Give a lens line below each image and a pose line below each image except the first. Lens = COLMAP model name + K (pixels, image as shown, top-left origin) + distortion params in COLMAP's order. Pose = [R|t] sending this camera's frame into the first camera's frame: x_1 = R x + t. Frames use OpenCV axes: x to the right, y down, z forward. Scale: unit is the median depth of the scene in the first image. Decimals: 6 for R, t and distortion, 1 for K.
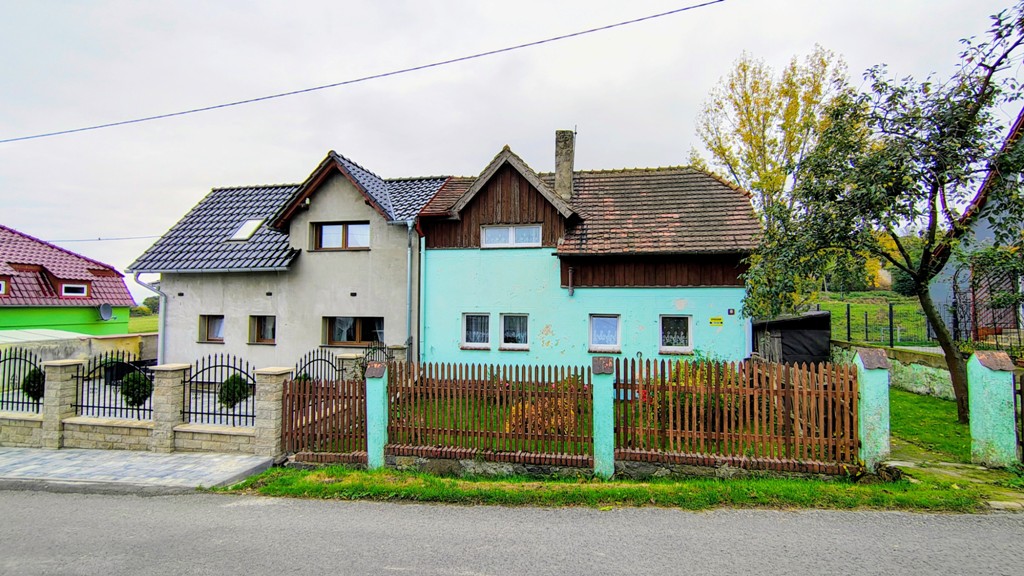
lens RADIAL K [[483.7, 0, 515.7], [0, 483.7, 289.4], [0, 0, 1]] dist [-0.001247, 0.001185]
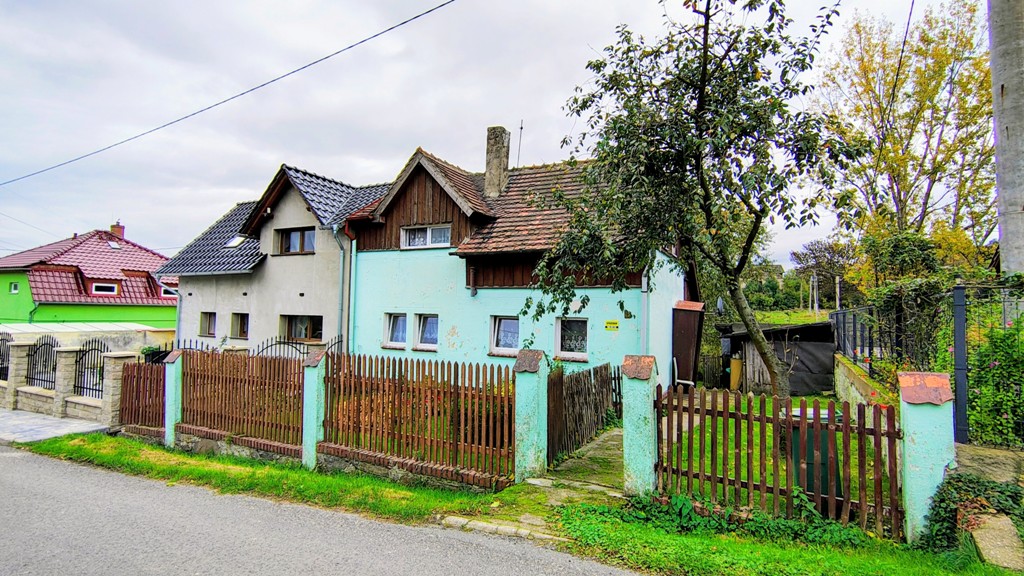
lens RADIAL K [[504.6, 0, 516.4], [0, 504.6, 287.6], [0, 0, 1]] dist [-0.001045, 0.000031]
pose [[0.960405, 0.000931, -0.278607, 0.461343], [-0.006220, 0.999817, -0.018101, 0.012812], [0.278539, 0.019117, 0.960235, 0.049729]]
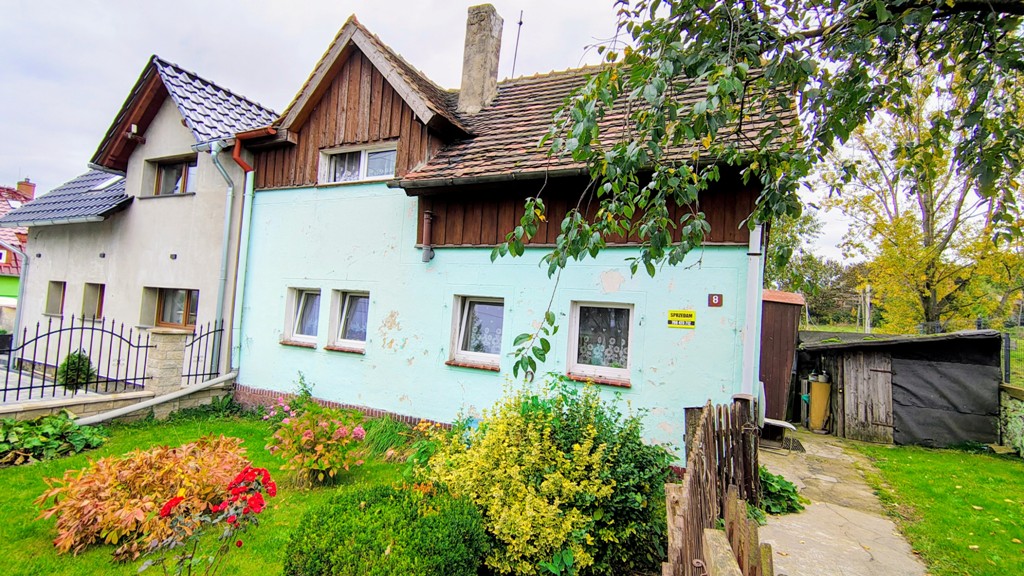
lens RADIAL K [[478.2, 0, 514.0], [0, 478.2, 292.3], [0, 0, 1]] dist [-0.000825, 0.000436]
pose [[0.966259, 0.045768, -0.253473, 0.342009], [-0.052189, 0.998463, -0.018662, 0.052031], [0.252230, 0.031261, 0.967162, 0.468980]]
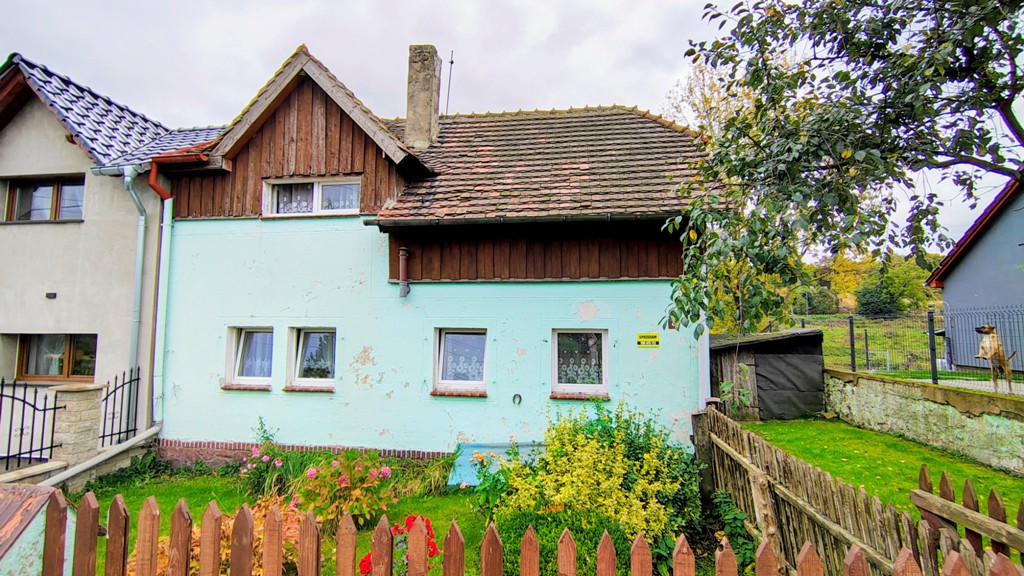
lens RADIAL K [[478.2, 0, 514.0], [0, 478.2, 292.3], [0, 0, 1]] dist [-0.000825, 0.000436]
pose [[0.998794, 0.004806, 0.048865, 0.210141], [-0.002659, 0.999032, -0.043914, 0.031740], [-0.049028, 0.043731, 0.997840, 0.404811]]
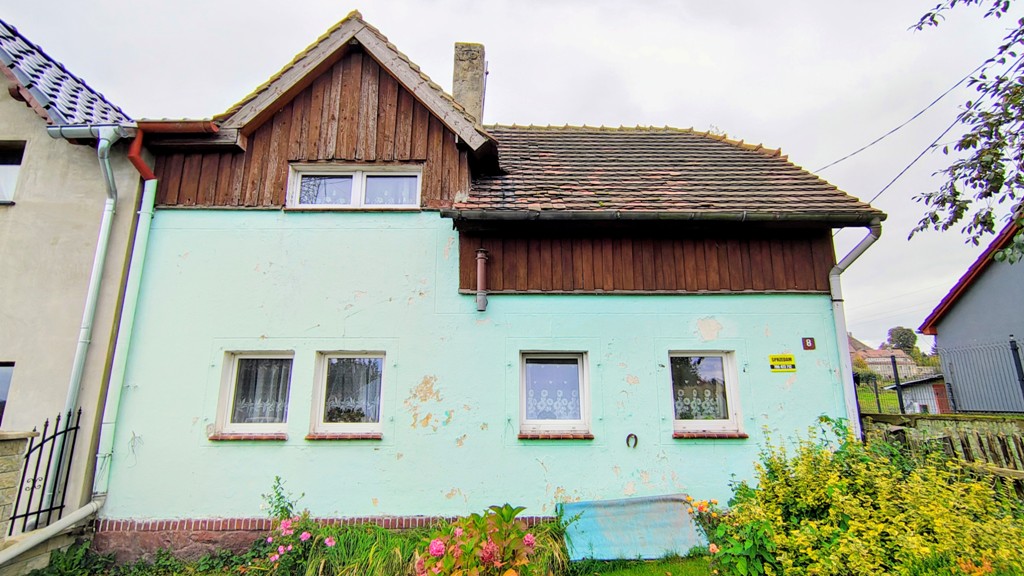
lens RADIAL K [[483.7, 0, 515.7], [0, 483.7, 289.4], [0, 0, 1]] dist [-0.001247, 0.001185]
pose [[0.977376, 0.038666, 0.207943, 0.048817], [0.001873, 0.981528, -0.191310, 0.077753], [-0.211499, 0.187371, 0.959250, 0.531794]]
